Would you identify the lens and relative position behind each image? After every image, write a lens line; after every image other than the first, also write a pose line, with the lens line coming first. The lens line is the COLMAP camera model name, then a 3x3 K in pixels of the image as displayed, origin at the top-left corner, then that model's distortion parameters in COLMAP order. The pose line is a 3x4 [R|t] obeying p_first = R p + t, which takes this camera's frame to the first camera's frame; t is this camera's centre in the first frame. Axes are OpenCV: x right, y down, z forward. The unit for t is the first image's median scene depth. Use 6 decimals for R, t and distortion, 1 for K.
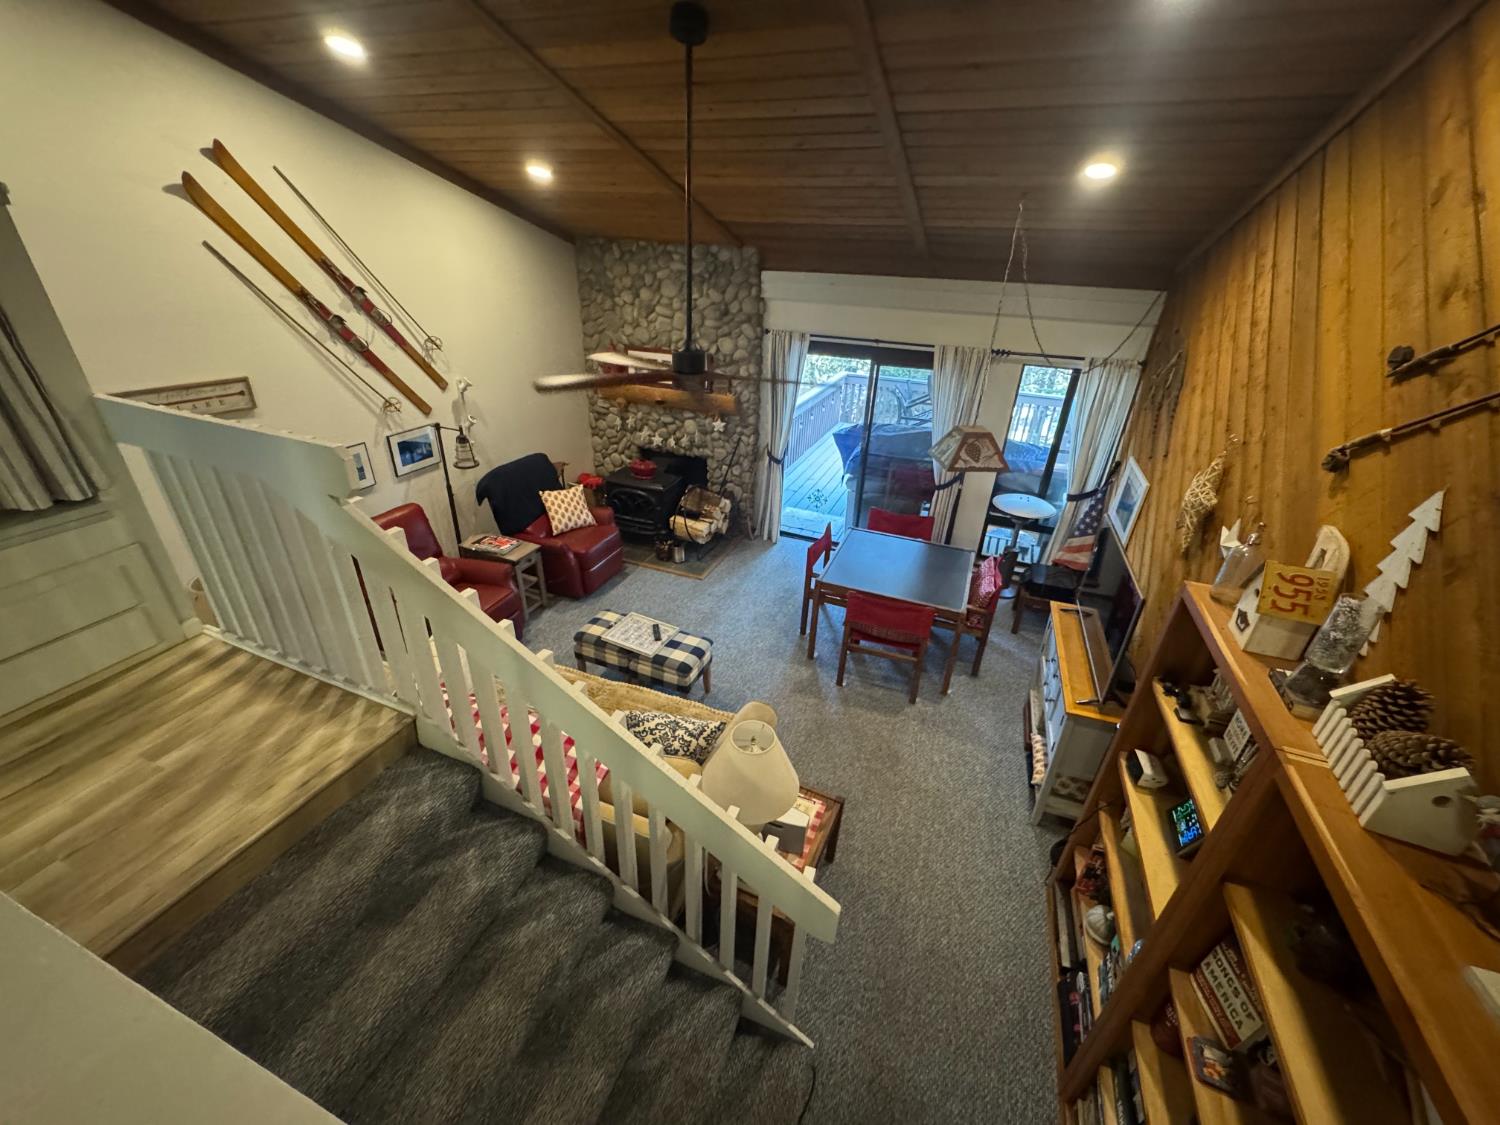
lens RADIAL K [[597.6, 0, 752.3], [0, 597.6, 561.9], [0, 0, 1]] dist [-0.004094, -0.000074]
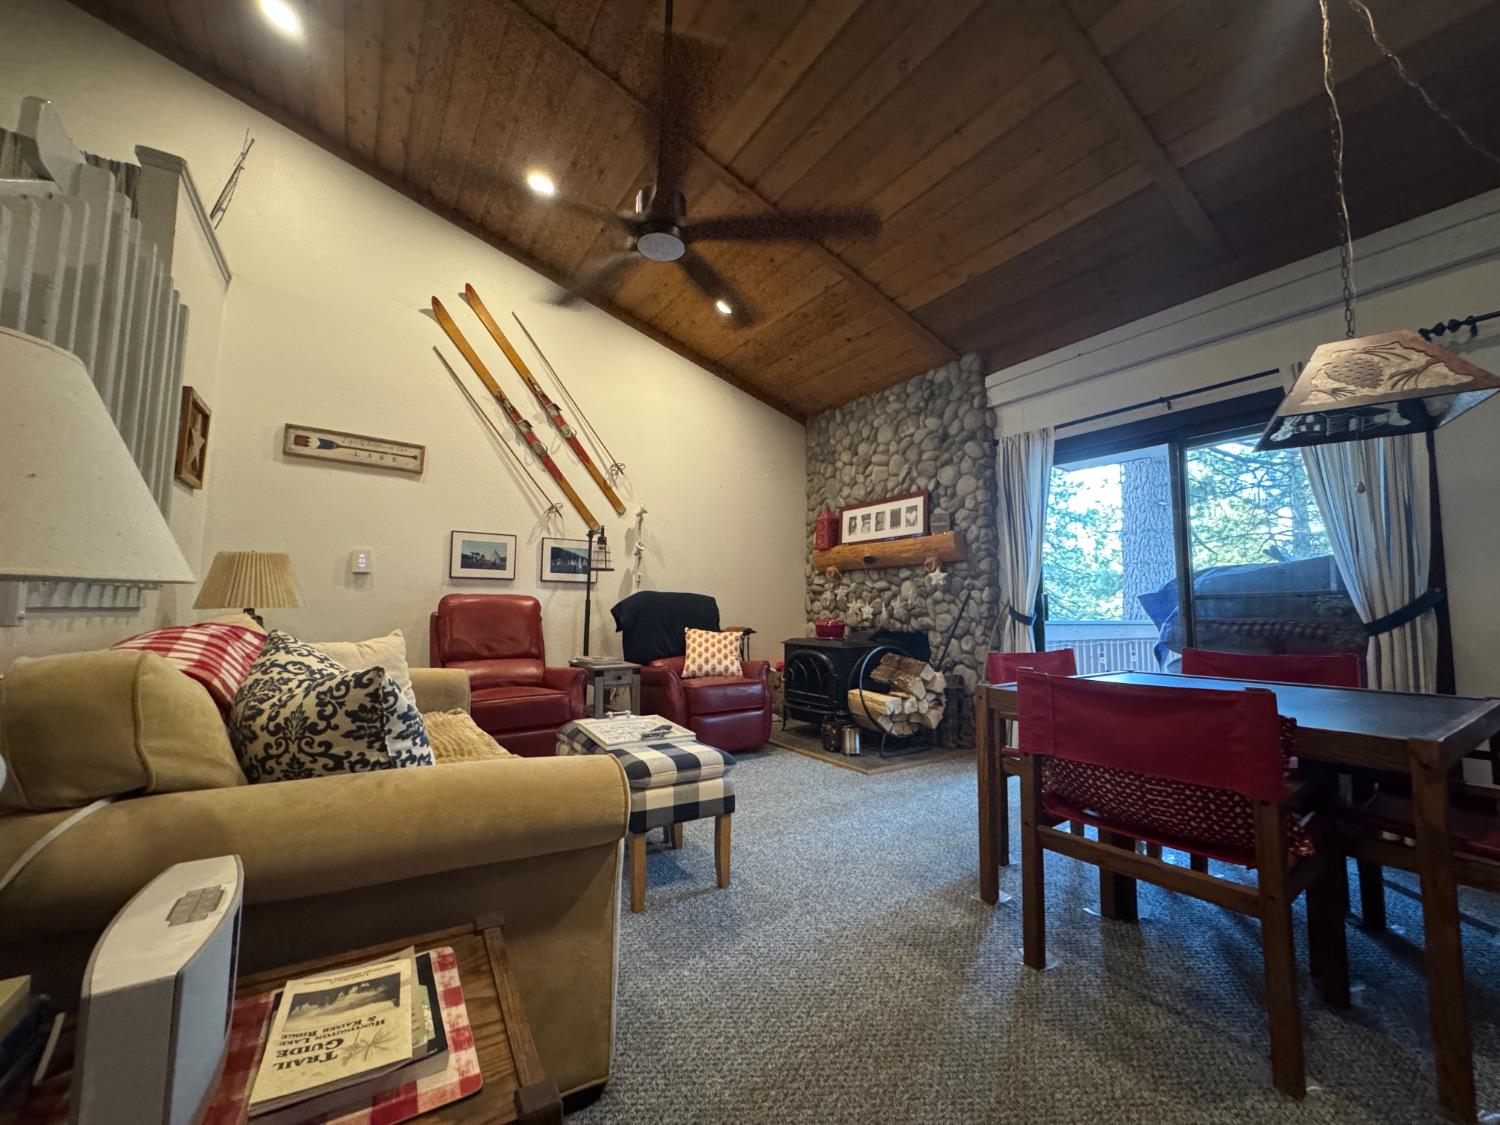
lens RADIAL K [[597.6, 0, 751.0], [0, 597.6, 565.0], [0, 0, 1]] dist [-0.004094, -0.000074]
pose [[0.821840, -0.077993, -0.564355, 0.177166], [-0.243634, 0.847326, -0.471891, 0.164261], [0.514996, 0.525315, 0.677365, 0.410752]]
